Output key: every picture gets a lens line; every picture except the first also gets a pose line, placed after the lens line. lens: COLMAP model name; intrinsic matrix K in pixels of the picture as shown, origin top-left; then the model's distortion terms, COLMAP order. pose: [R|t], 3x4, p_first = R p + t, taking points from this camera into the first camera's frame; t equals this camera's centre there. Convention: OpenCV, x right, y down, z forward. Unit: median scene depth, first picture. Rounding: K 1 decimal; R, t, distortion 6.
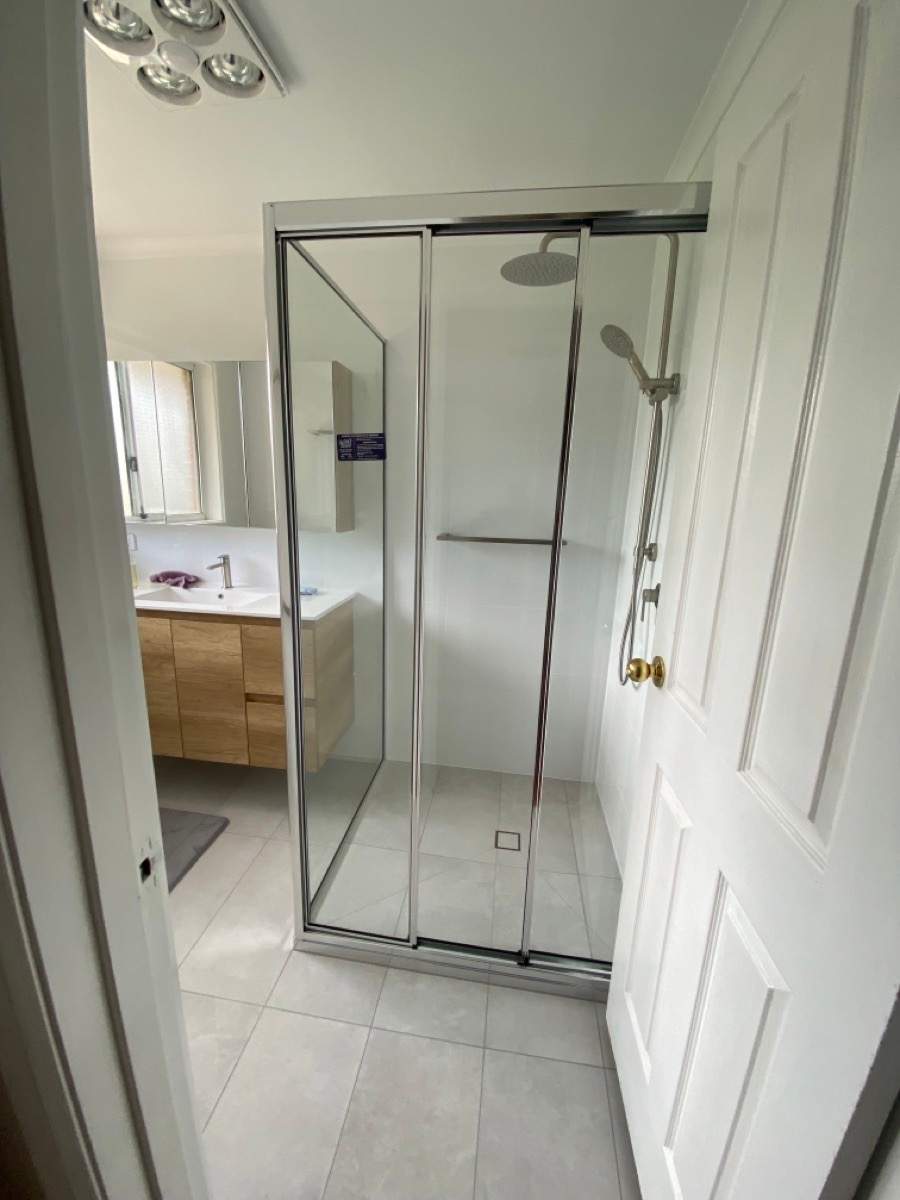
lens RADIAL K [[527.8, 0, 450.0], [0, 527.8, 600.0], [0, 0, 1]] dist [-0.000306, -0.000010]
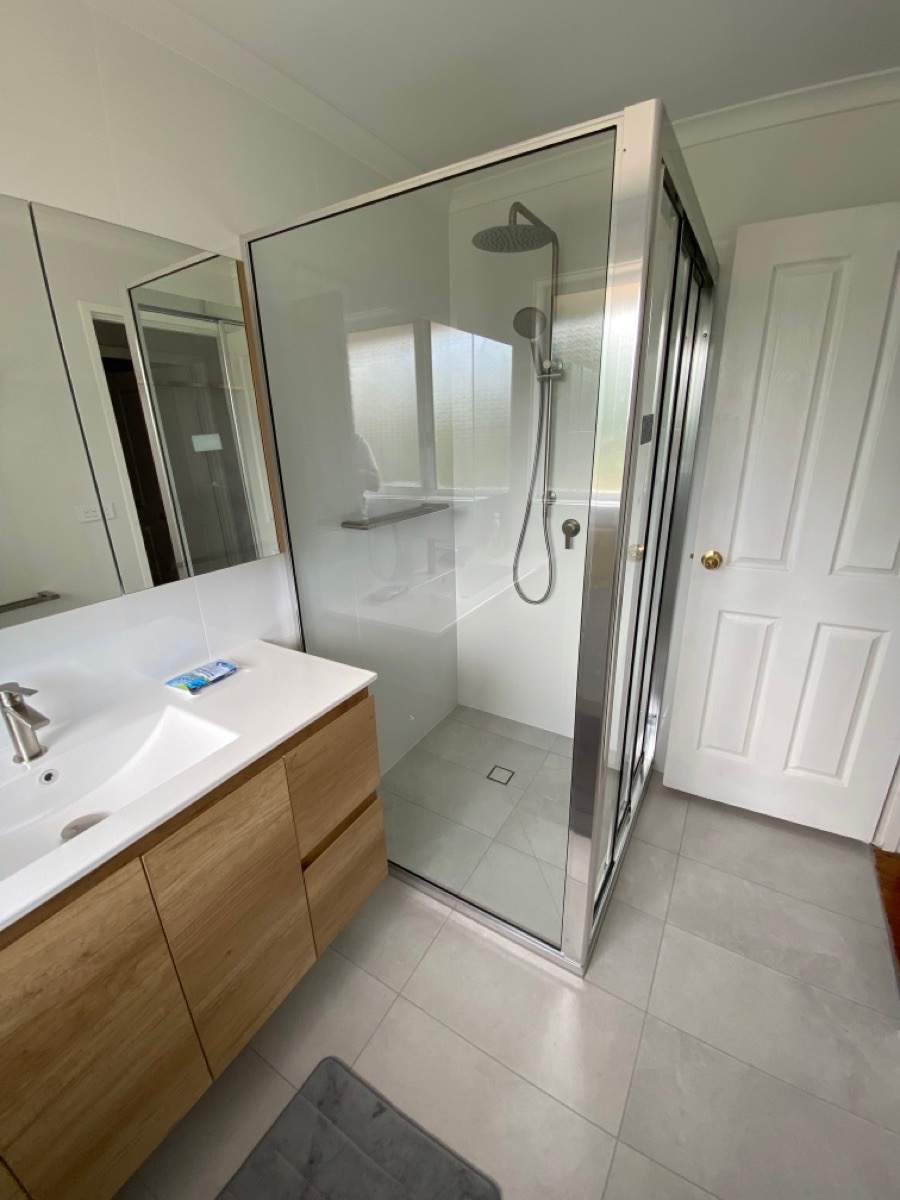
lens RADIAL K [[527.8, 0, 450.0], [0, 527.8, 600.0], [0, 0, 1]] dist [-0.000306, -0.000010]
pose [[0.335193, -0.332029, 0.881704, -0.985538], [0.244656, 0.934414, 0.258869, -0.266766], [-0.909829, 0.128943, 0.394442, 0.765390]]
